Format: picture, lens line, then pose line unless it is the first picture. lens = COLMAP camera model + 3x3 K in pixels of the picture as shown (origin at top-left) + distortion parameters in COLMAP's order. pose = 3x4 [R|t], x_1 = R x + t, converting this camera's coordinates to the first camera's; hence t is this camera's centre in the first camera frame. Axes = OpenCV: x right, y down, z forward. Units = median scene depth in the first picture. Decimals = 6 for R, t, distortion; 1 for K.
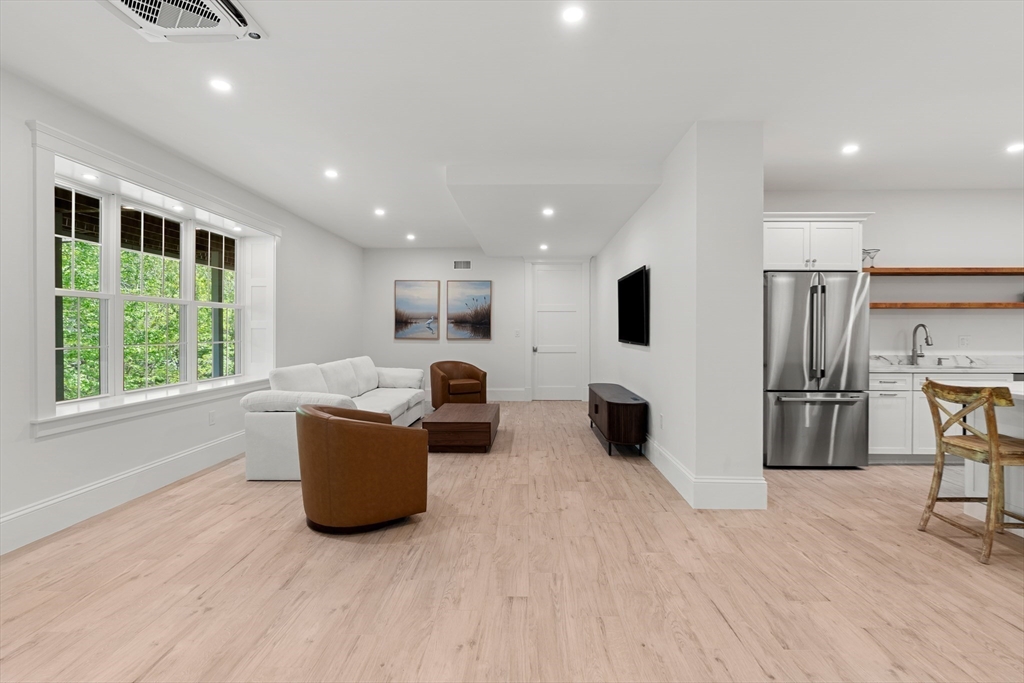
lens RADIAL K [[464.6, 0, 506.0], [0, 464.6, 338.6], [0, 0, 1]] dist [0.000960, 0.000301]
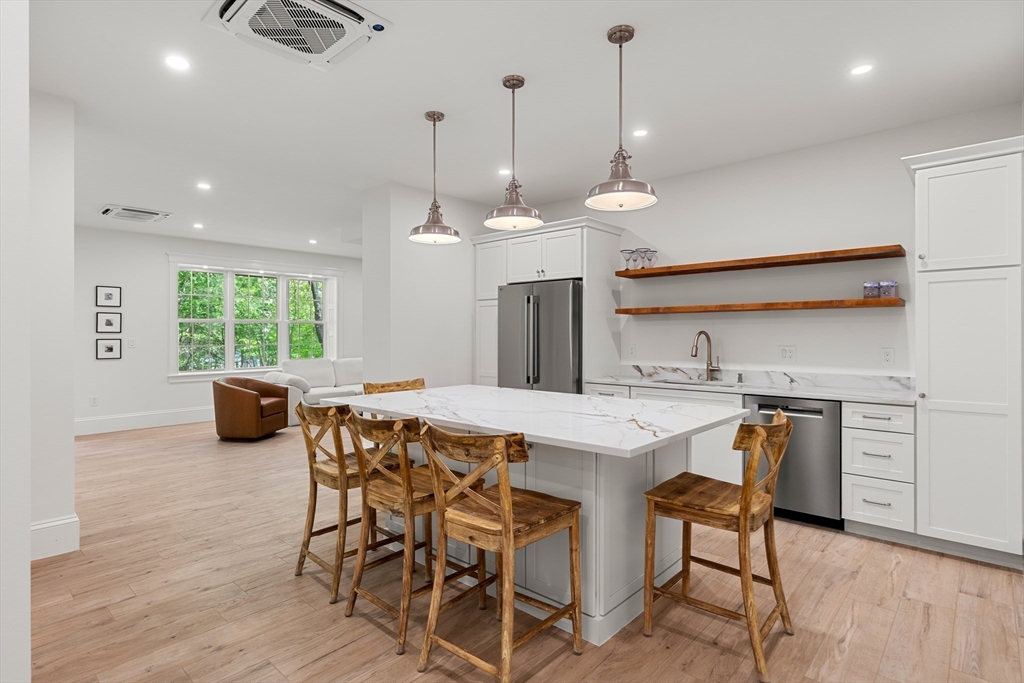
lens RADIAL K [[553.1, 0, 512.0], [0, 553.1, 341.5], [0, 0, 1]] dist [0.003272, 0.000786]
pose [[0.749370, 0.004128, -0.662138, 1.322032], [-0.001959, 0.999990, 0.004017, -0.016484], [0.662148, -0.001713, 0.749371, 0.037798]]
